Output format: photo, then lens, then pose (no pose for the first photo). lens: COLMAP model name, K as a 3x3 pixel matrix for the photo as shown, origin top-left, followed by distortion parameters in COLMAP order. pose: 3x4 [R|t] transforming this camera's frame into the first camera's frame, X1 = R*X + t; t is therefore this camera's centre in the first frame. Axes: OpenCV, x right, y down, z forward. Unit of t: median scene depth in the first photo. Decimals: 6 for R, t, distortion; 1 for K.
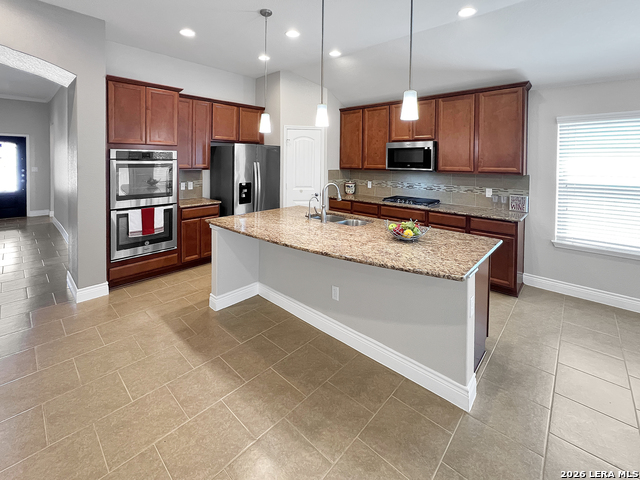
lens RADIAL K [[287.1, 0, 302.0], [0, 287.1, 161.4], [0, 0, 1]] dist [0.000283, 0.000162]
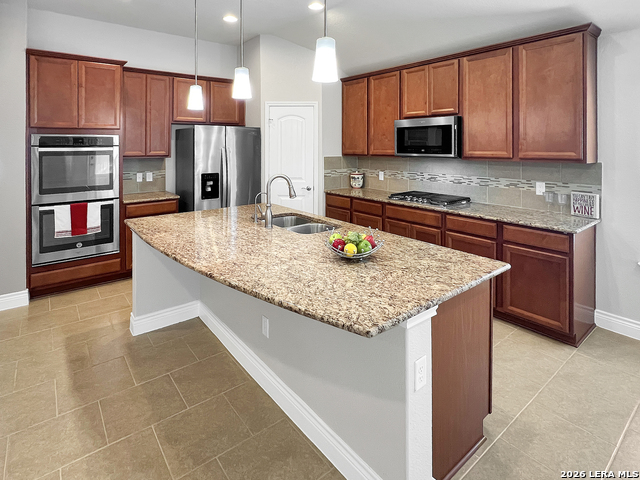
lens RADIAL K [[340.3, 0, 288.3], [0, 340.3, 145.4], [0, 0, 1]] dist [0.000119, -0.000531]
pose [[0.986195, -0.012301, -0.165131, 0.191545], [0.011068, 0.999904, -0.008388, 0.006475], [0.165218, 0.006444, 0.986236, 0.098307]]
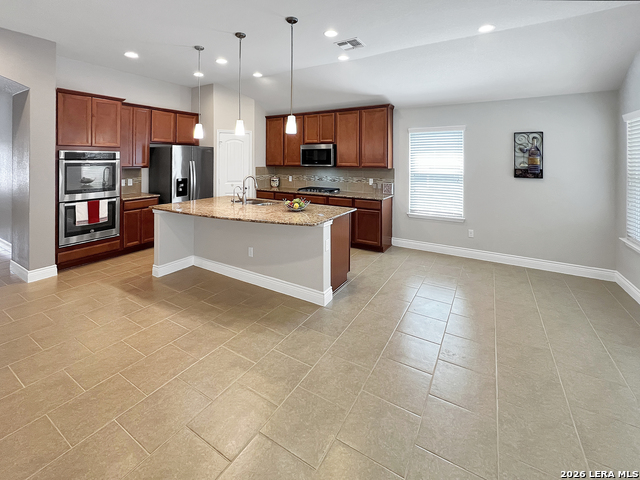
lens RADIAL K [[284.4, 0, 303.3], [0, 284.4, 155.3], [0, 0, 1]] dist [0.000367, 0.000021]
pose [[0.977332, -0.004029, 0.211676, 0.045410], [0.007827, 0.999823, -0.017109, 0.003182], [-0.211570, 0.018378, 0.977190, -0.264157]]
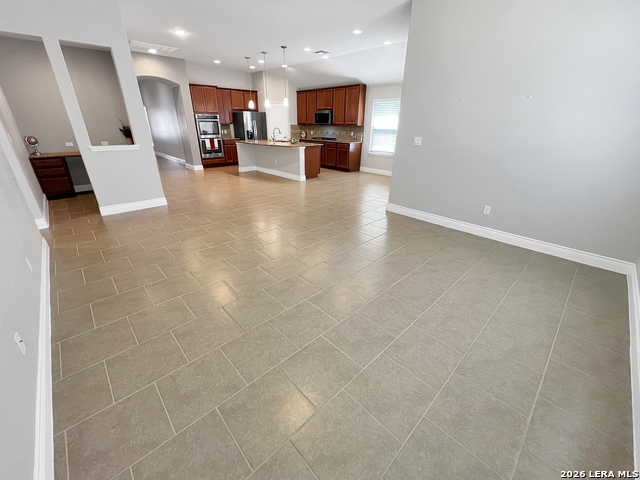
lens RADIAL K [[233.7, 0, 310.6], [0, 233.7, 217.3], [0, 0, 1]] dist [-0.012899, -0.000320]
pose [[0.999985, 0.001647, -0.005238, 0.317328], [0.000432, 0.927418, 0.374027, 0.026860], [0.005474, -0.374024, 0.927403, -1.031127]]
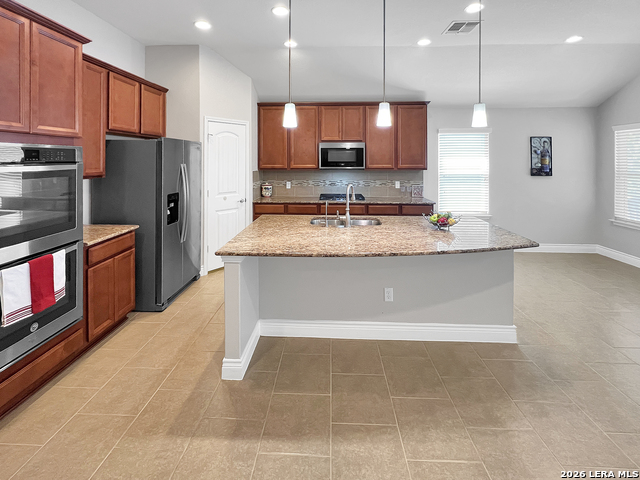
lens RADIAL K [[294.6, 0, 333.2], [0, 294.6, 157.7], [0, 0, 1]] dist [-0.001065, -0.000349]
pose [[0.745495, -0.004448, 0.666496, -0.417884], [0.010788, 0.999927, -0.005393, -0.005860], [-0.666424, 0.011211, 0.745489, 0.219113]]
